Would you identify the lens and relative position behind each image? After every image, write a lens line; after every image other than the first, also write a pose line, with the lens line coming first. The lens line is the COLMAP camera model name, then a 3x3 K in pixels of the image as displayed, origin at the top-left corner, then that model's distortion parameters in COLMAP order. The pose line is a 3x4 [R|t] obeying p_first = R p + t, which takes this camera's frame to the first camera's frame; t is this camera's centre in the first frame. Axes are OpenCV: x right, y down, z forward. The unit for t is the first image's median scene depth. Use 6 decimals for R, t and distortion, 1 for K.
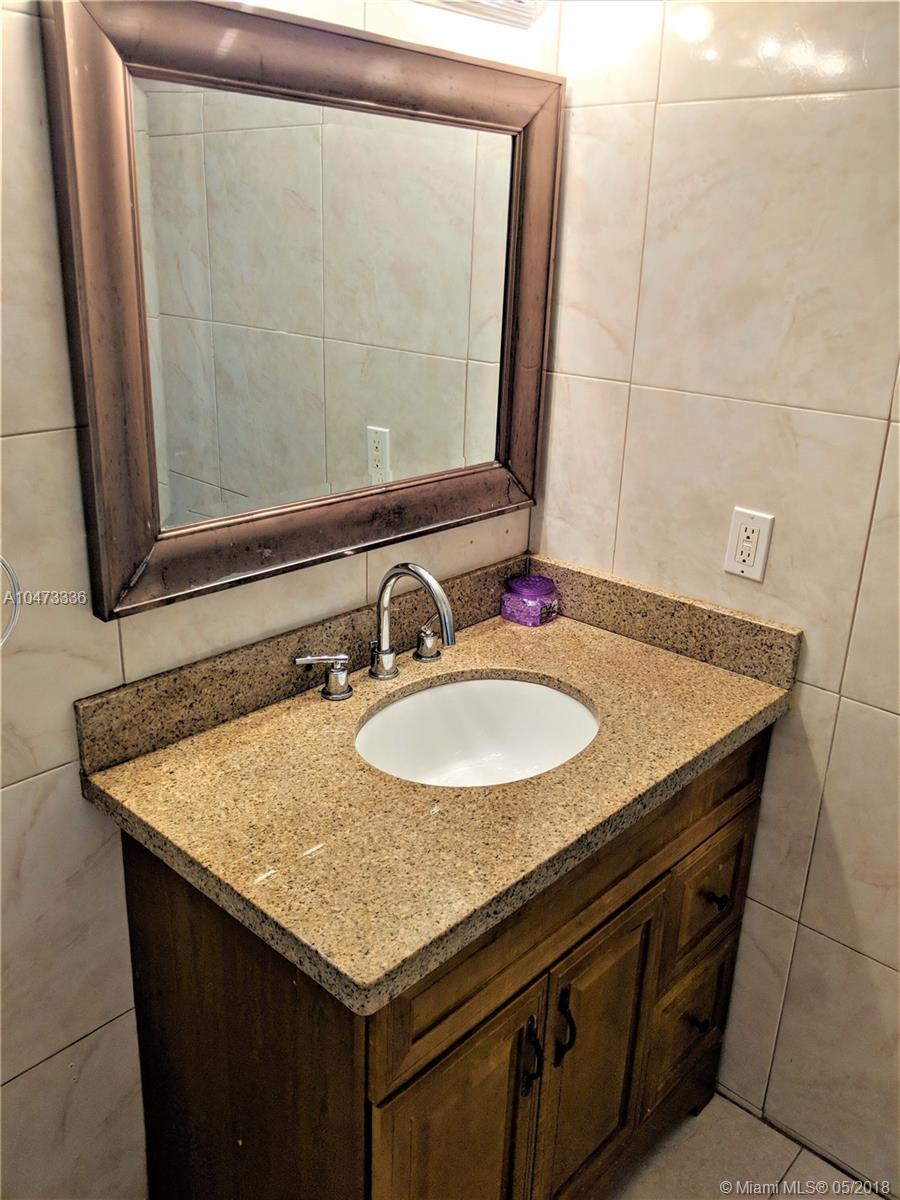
lens RADIAL K [[955.9, 0, 451.9], [0, 955.9, 591.8], [0, 0, 1]] dist [0.017926, -0.006342]
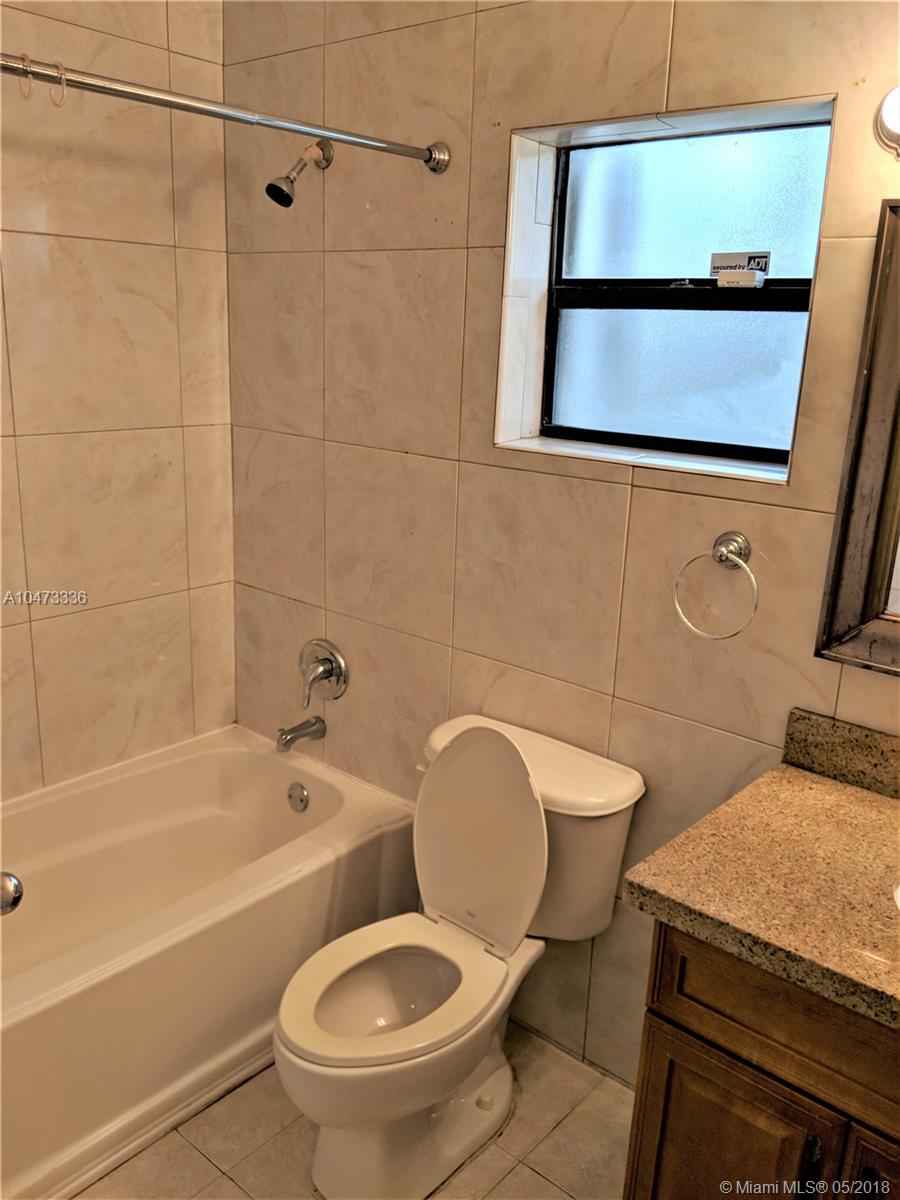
lens RADIAL K [[955.9, 0, 451.8], [0, 955.9, 603.4], [0, 0, 1]] dist [0.017926, -0.006342]
pose [[0.017157, 0.234101, -0.972061, 0.867741], [-0.379770, 0.900871, 0.210253, -0.118581], [0.924922, 0.365552, 0.104361, 0.327918]]
